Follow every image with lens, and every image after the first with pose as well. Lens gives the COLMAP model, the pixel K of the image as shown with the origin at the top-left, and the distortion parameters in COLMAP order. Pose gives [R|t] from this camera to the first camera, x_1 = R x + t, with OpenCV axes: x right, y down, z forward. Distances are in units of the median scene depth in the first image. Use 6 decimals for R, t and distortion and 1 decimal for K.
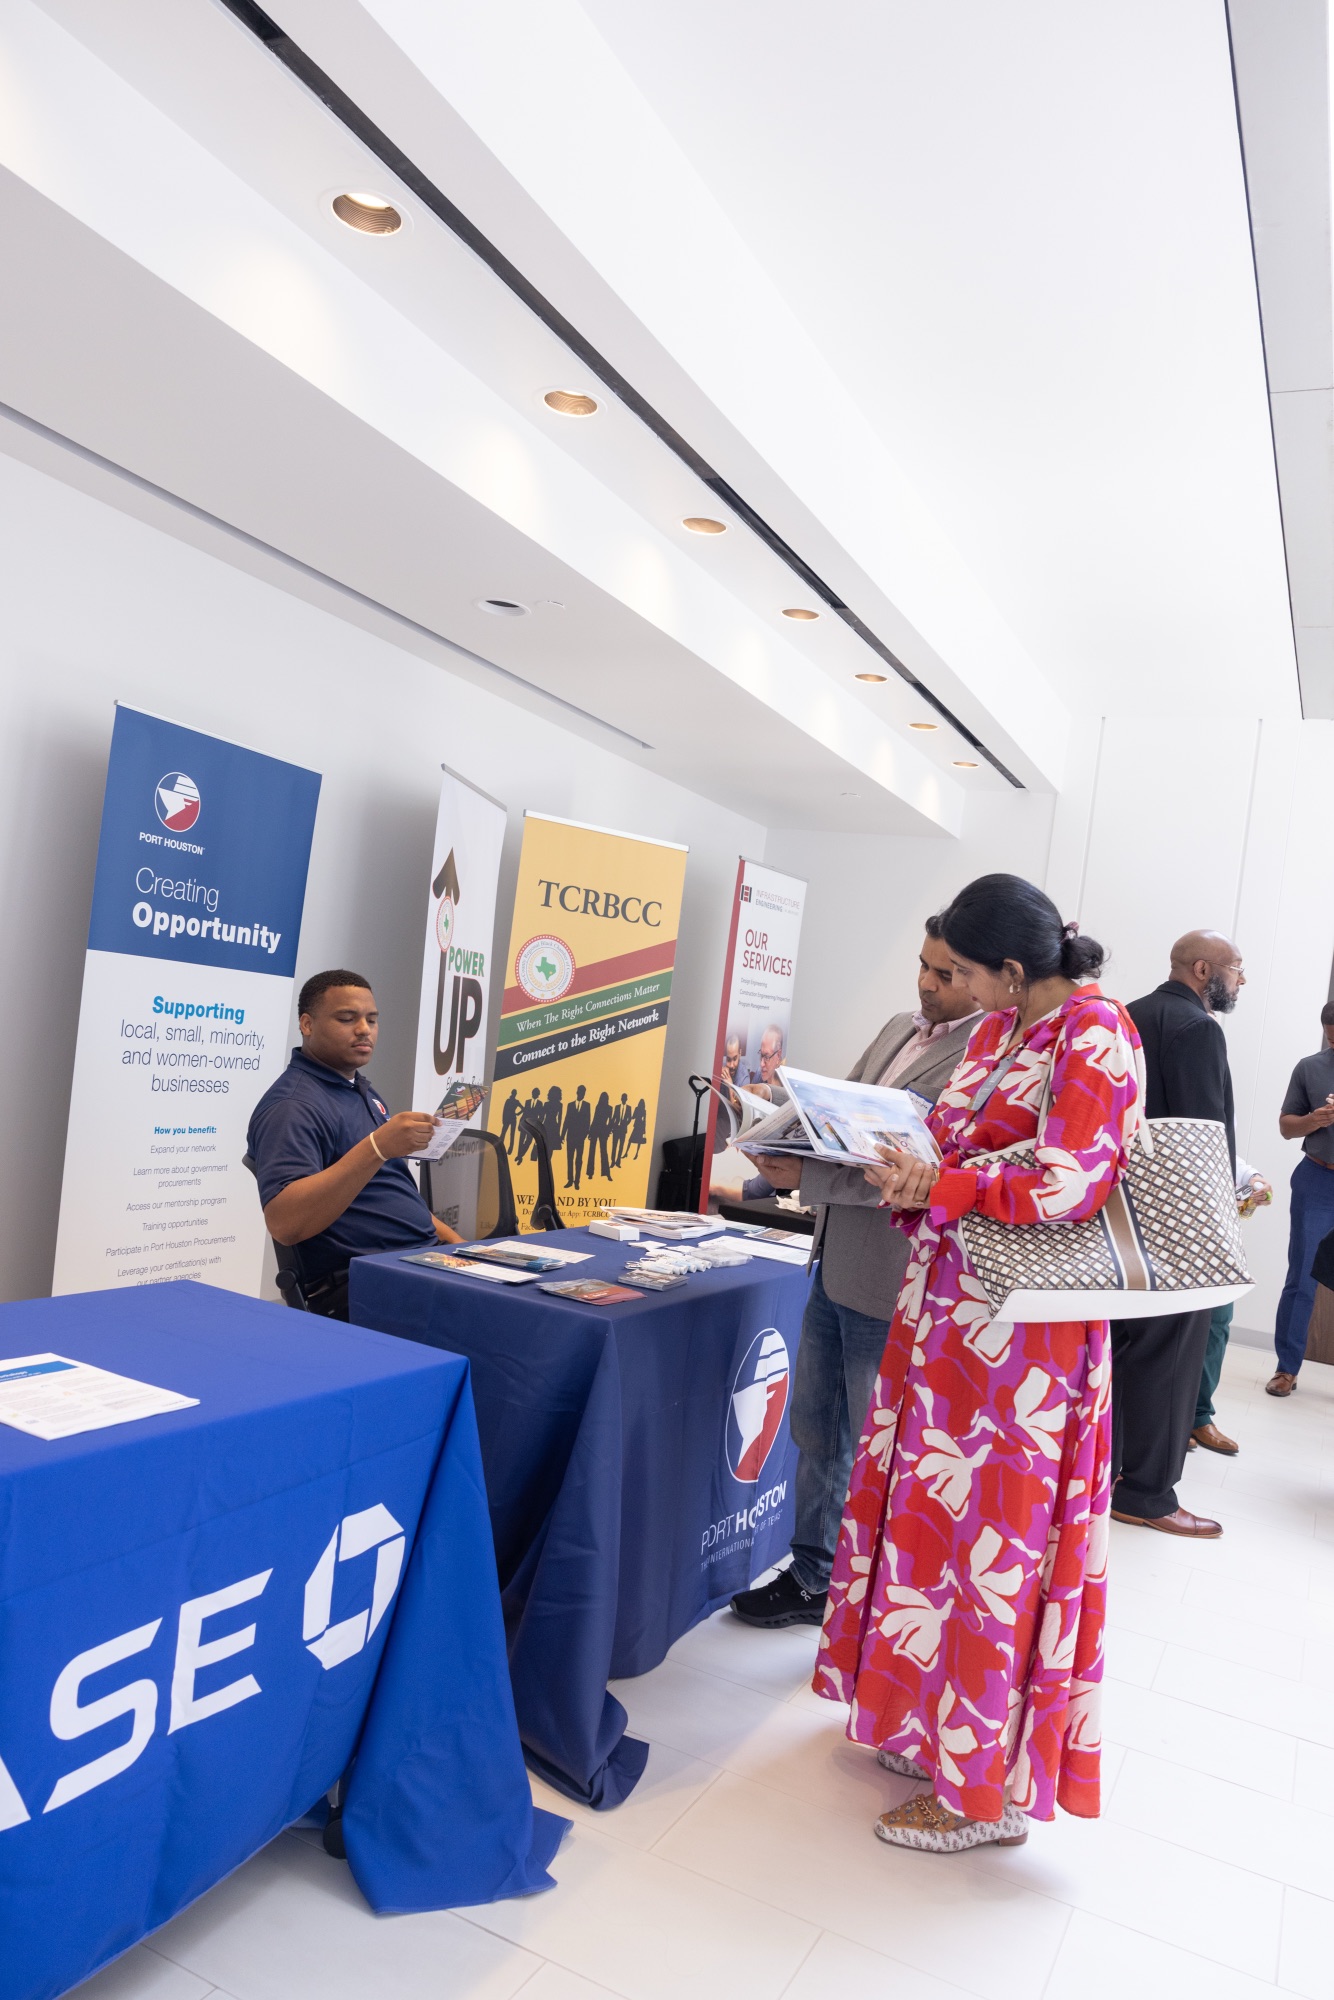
lens RADIAL K [[1361.8, 0, 668.5], [0, 1361.8, 1004.8], [0, 0, 1]] dist [0.003827, 0.001082]
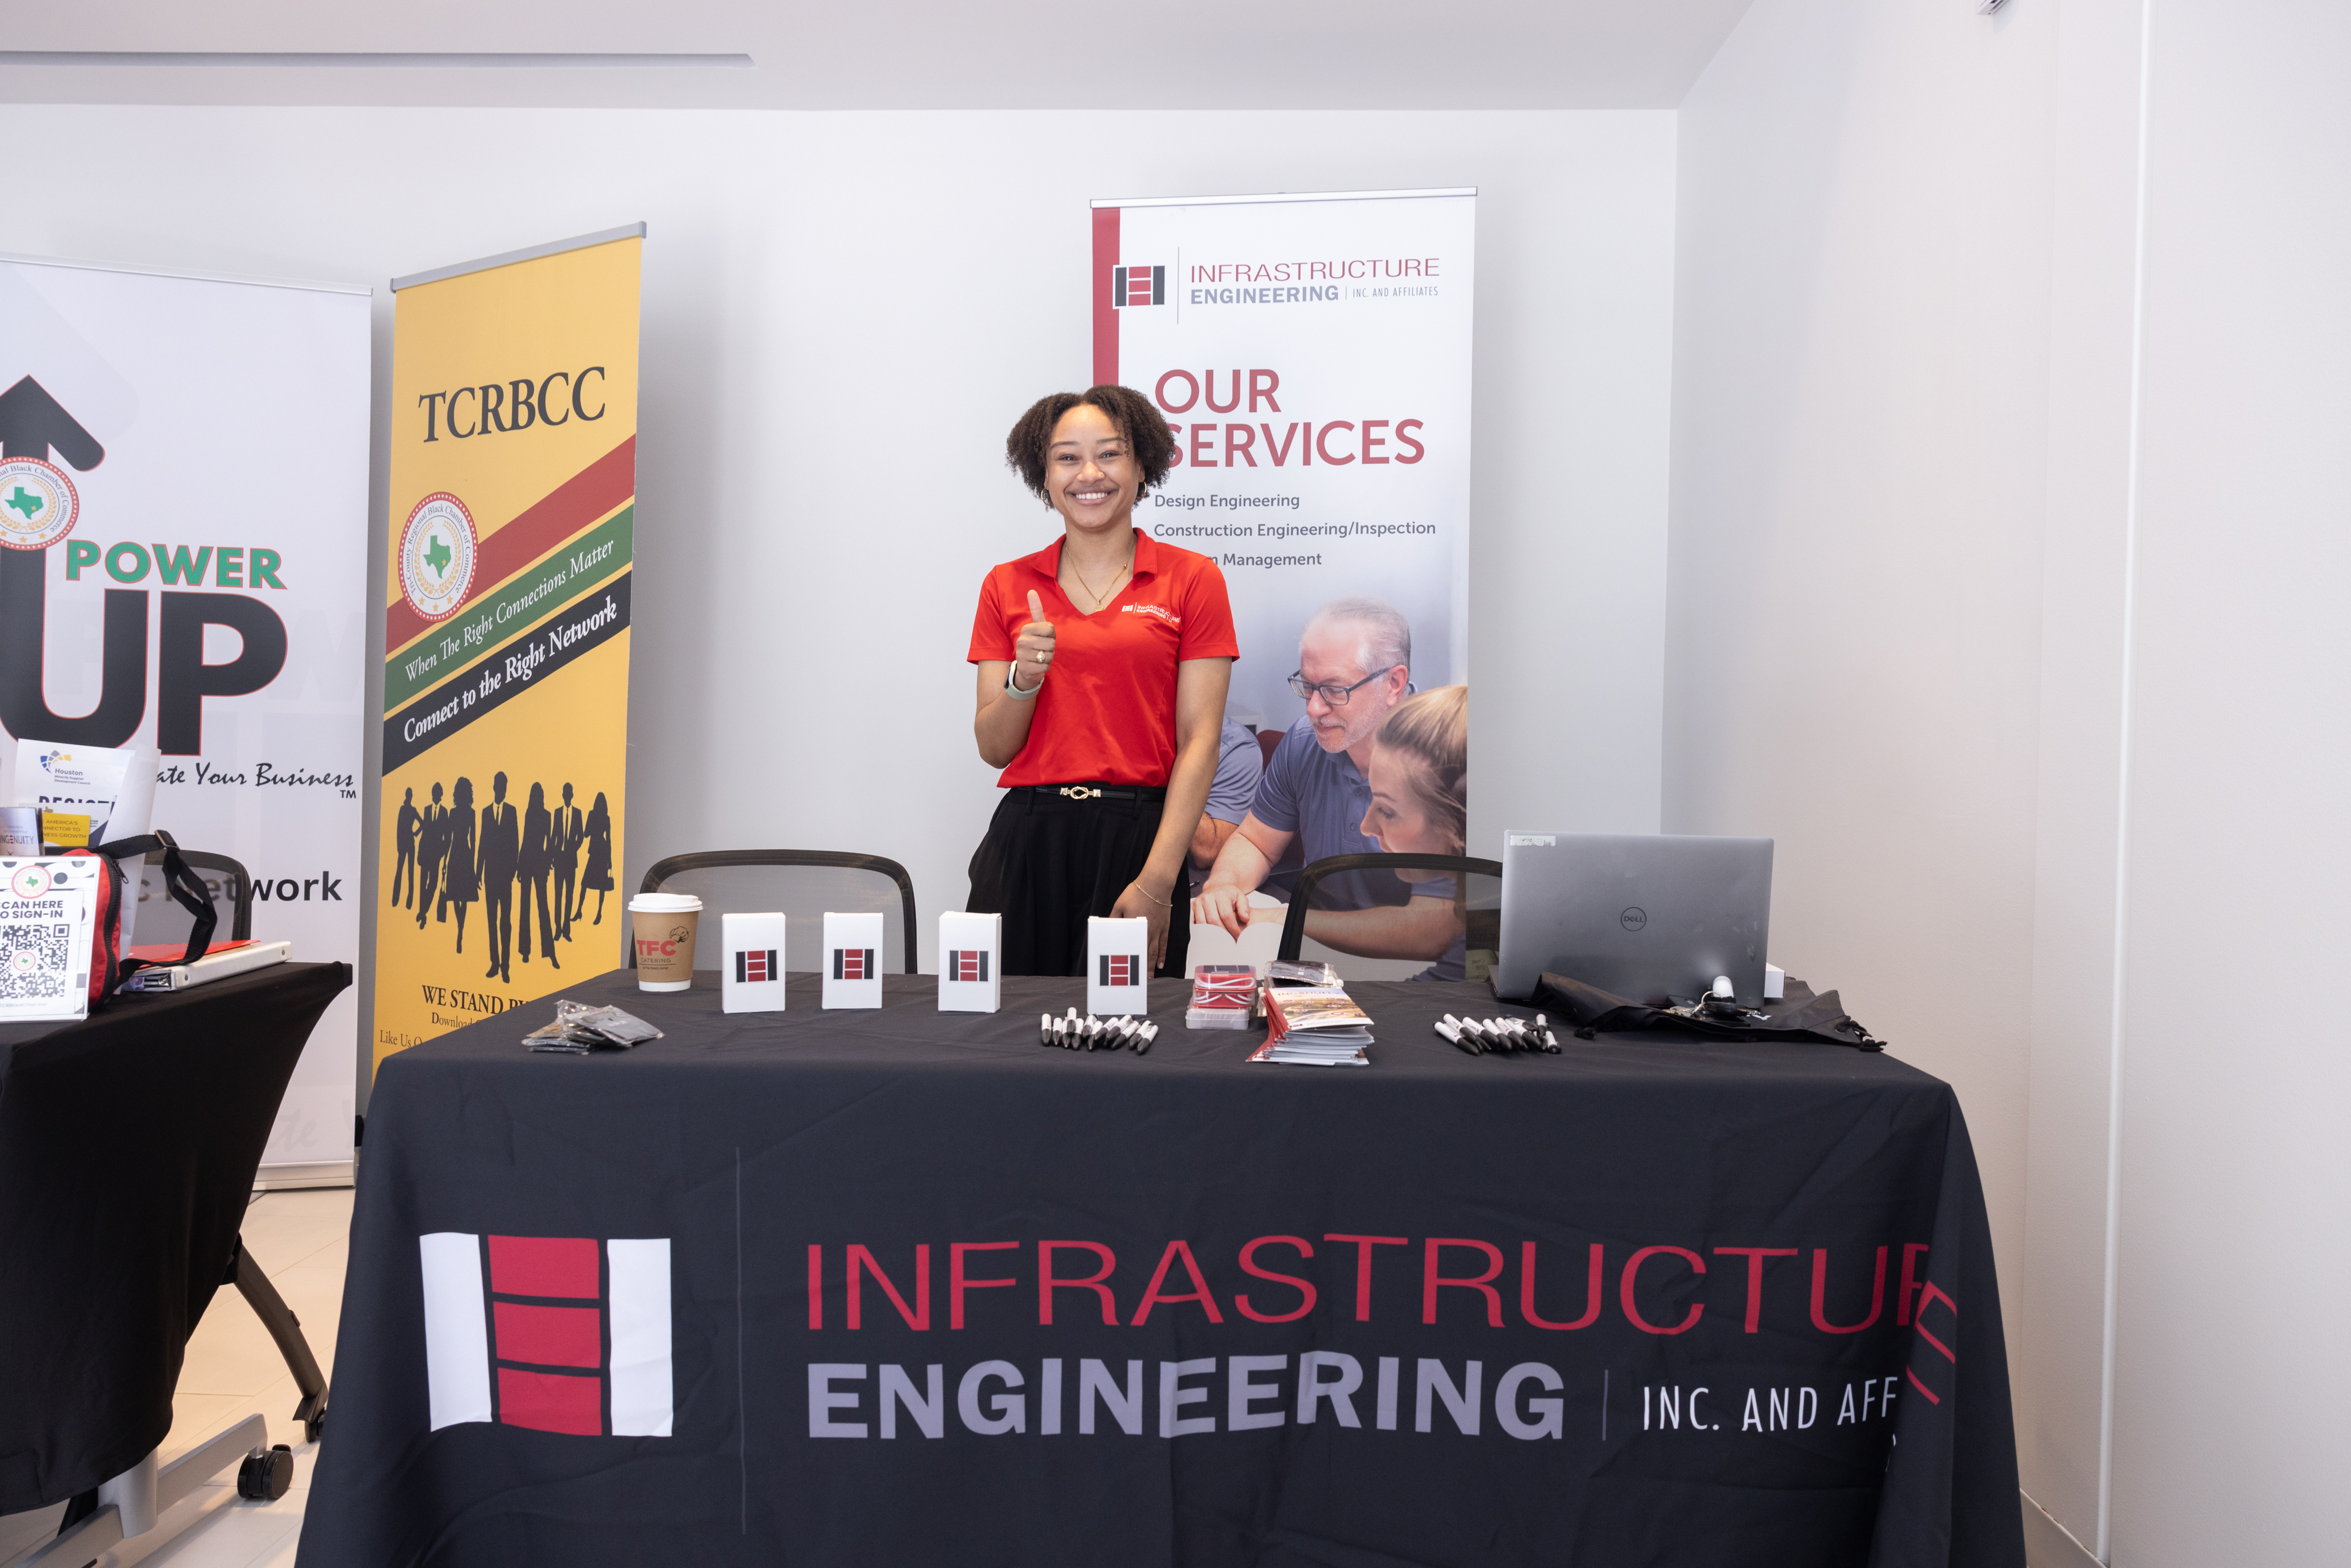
lens RADIAL K [[1600.7, 0, 1176.1], [0, 1600.7, 779.5], [0, 0, 1]] dist [0.003827, 0.001082]
pose [[0.410197, -0.103823, -0.906068, 0.567915], [0.048472, 0.994577, -0.092021, 0.127551], [0.910708, -0.006172, 0.413005, 0.980093]]
